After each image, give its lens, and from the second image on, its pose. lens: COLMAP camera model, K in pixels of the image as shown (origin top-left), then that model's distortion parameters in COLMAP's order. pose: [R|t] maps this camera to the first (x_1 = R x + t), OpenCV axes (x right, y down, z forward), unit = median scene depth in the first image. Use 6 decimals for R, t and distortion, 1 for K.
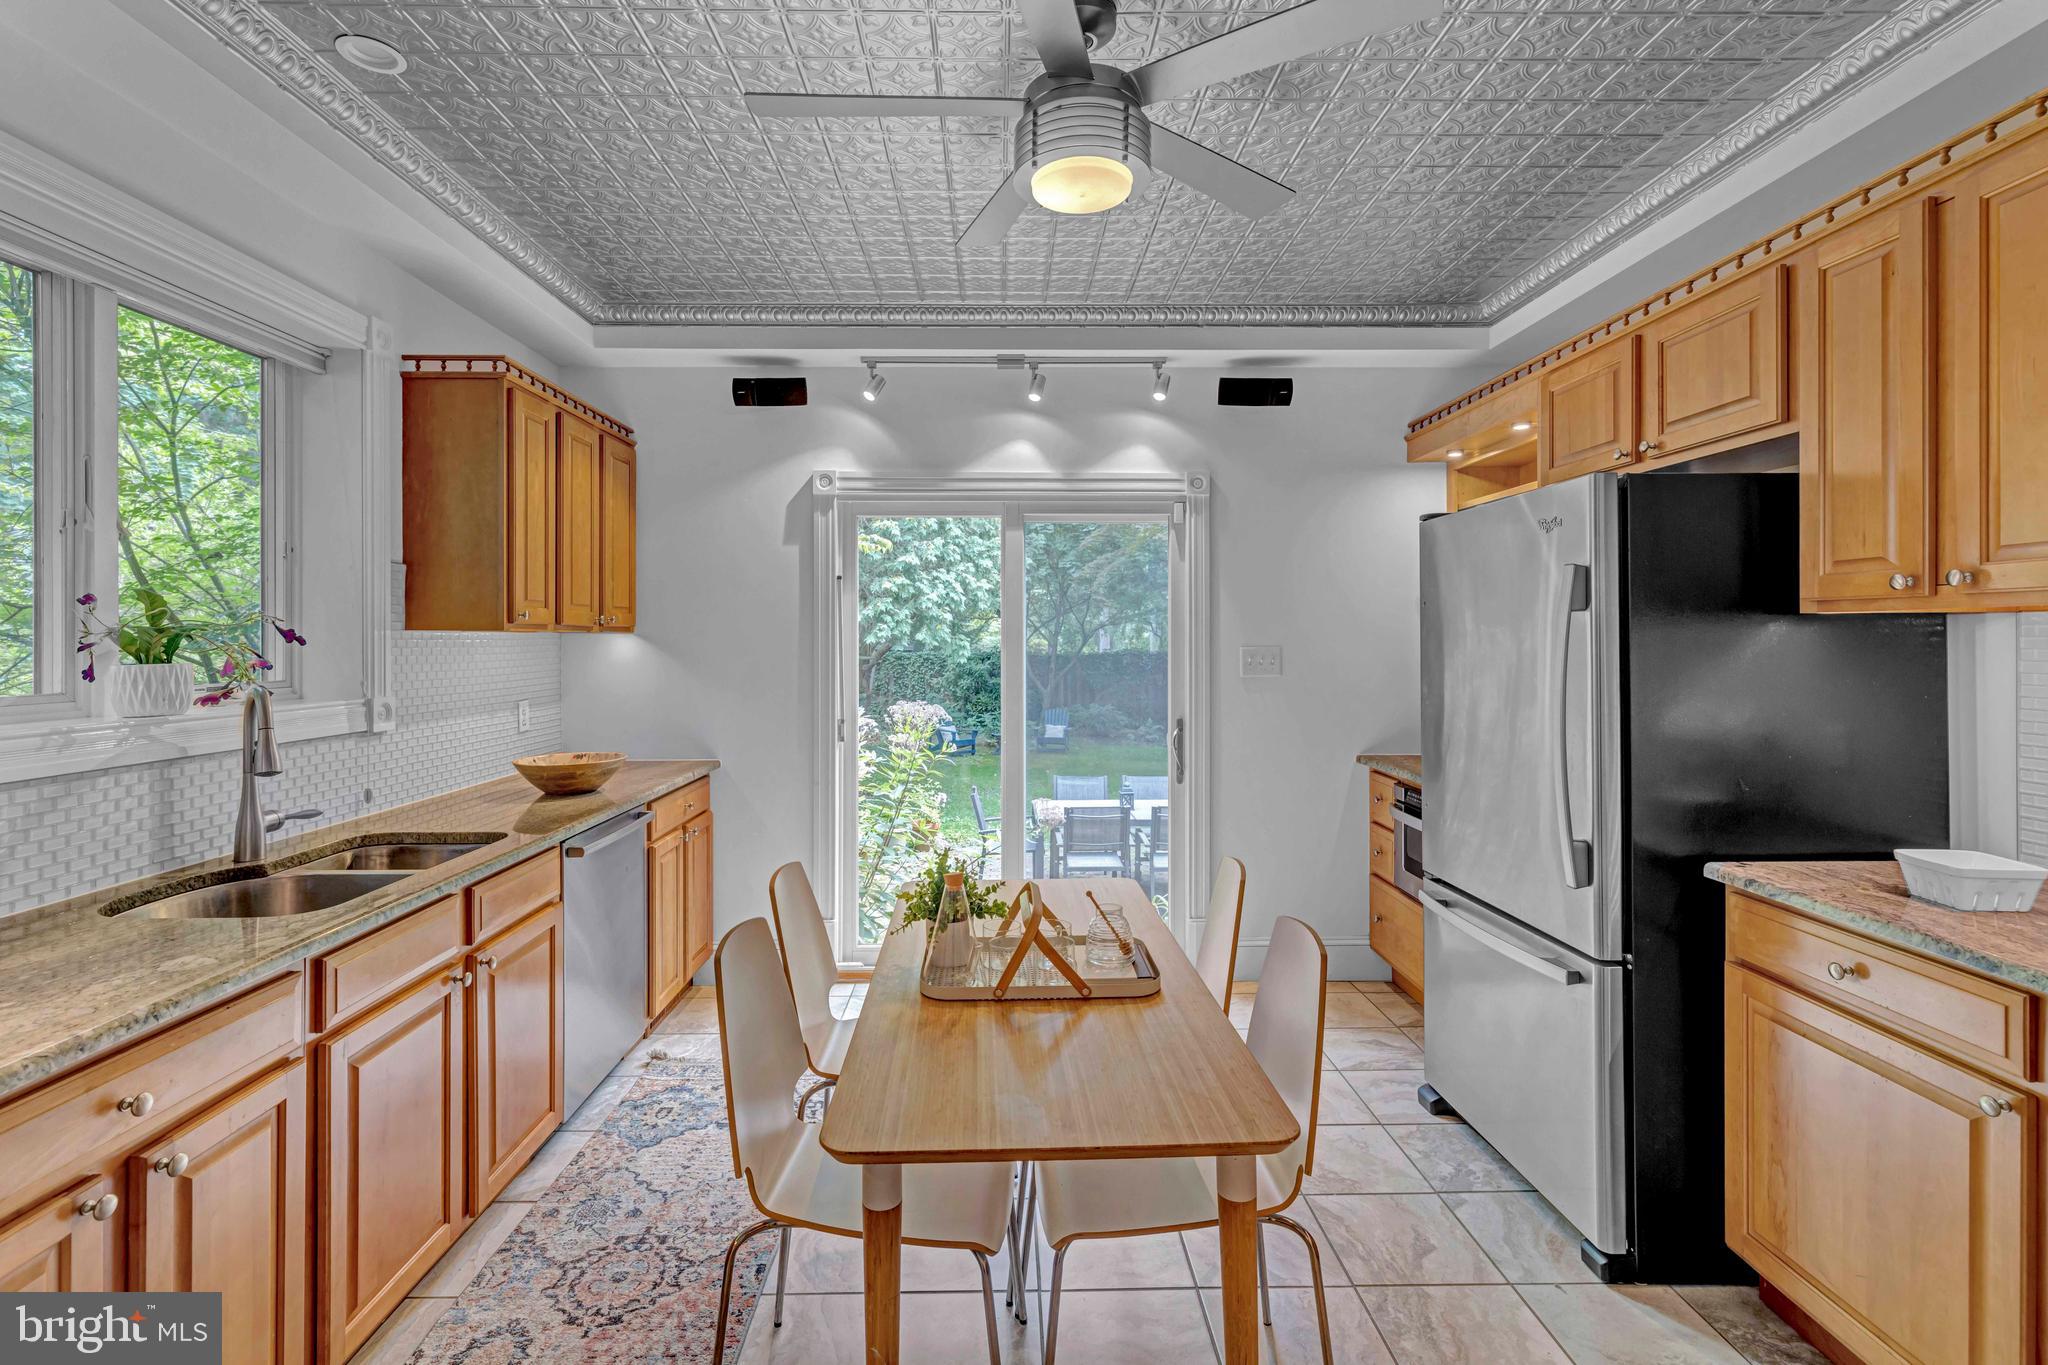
lens RADIAL K [[896.2, 0, 1010.4], [0, 896.2, 637.9], [0, 0, 1]] dist [-0.003845, 0.000455]
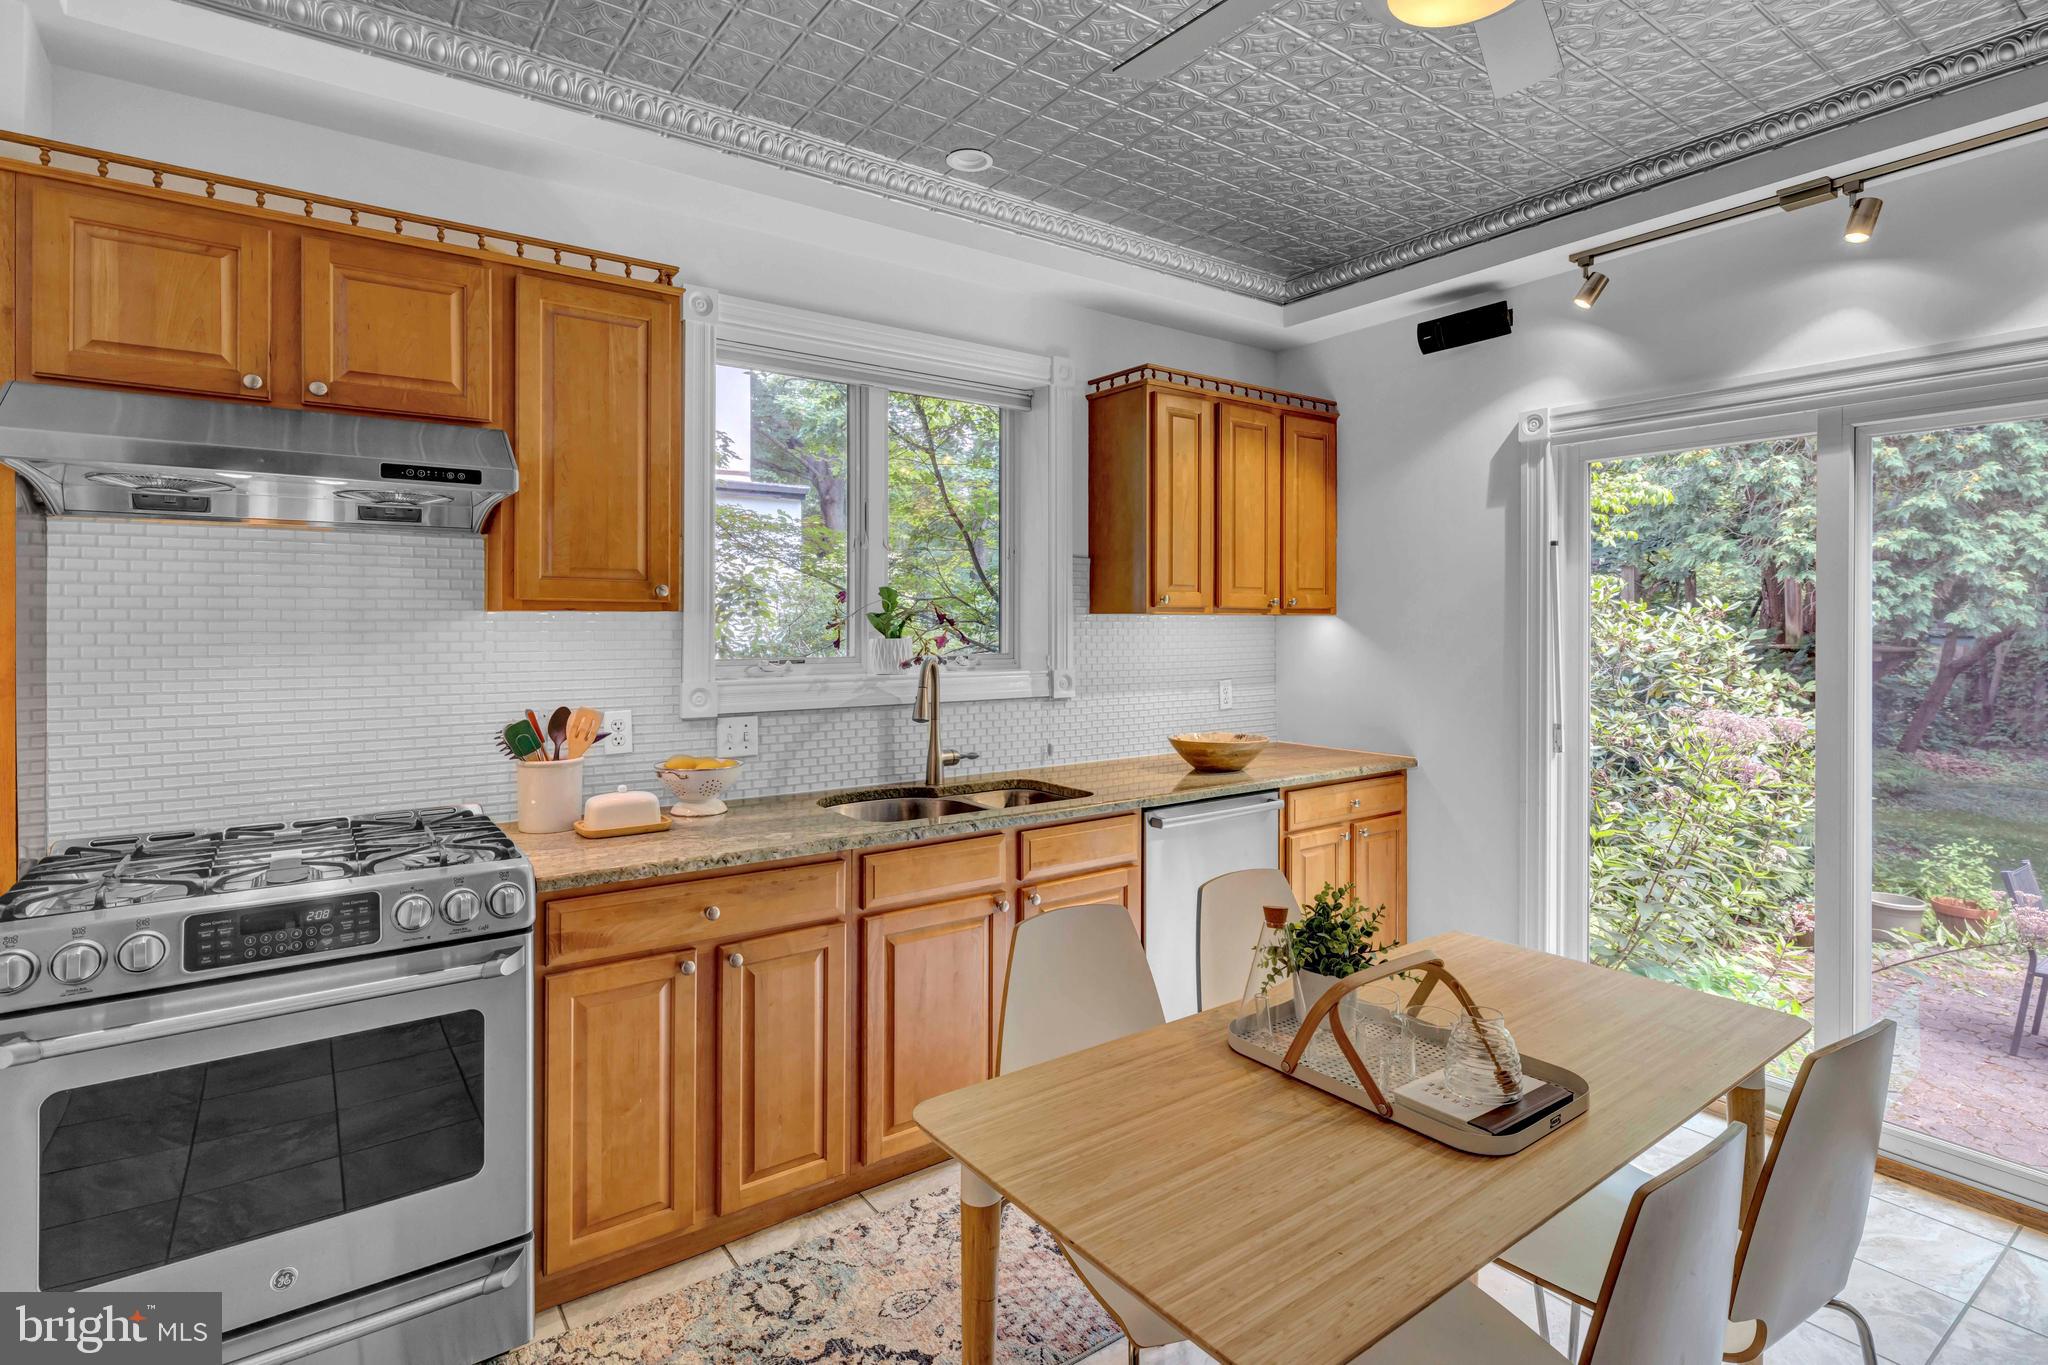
lens RADIAL K [[986.7, 0, 1049.8], [0, 986.7, 615.5], [0, 0, 1]] dist [0.003204, -0.000172]
pose [[0.597221, -0.004181, -0.802066, 0.331229], [0.000188, 0.999987, -0.005072, 0.000299], [0.802077, 0.002878, 0.597214, 0.179120]]
